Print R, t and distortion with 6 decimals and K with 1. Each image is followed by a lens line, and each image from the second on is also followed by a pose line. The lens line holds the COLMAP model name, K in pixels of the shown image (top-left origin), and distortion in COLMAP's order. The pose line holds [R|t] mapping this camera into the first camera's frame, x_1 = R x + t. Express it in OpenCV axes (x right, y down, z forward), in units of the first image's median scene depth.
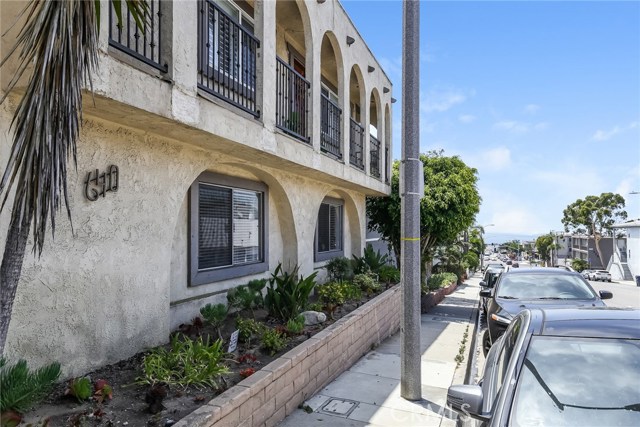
lens RADIAL K [[441.4, 0, 320.7], [0, 441.4, 218.2], [0, 0, 1]] dist [0.050052, 0.005711]
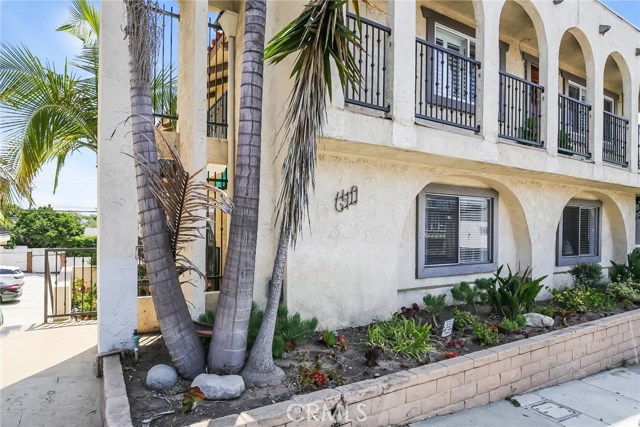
lens RADIAL K [[365.1, 0, 293.4], [0, 365.1, 228.0], [0, 0, 1]] dist [-0.000228, 0.000798]
pose [[0.770728, 0.003046, -0.637157, 0.101918], [0.008105, 0.999861, 0.014585, -0.004777], [0.637113, -0.016405, 0.770596, -0.001533]]
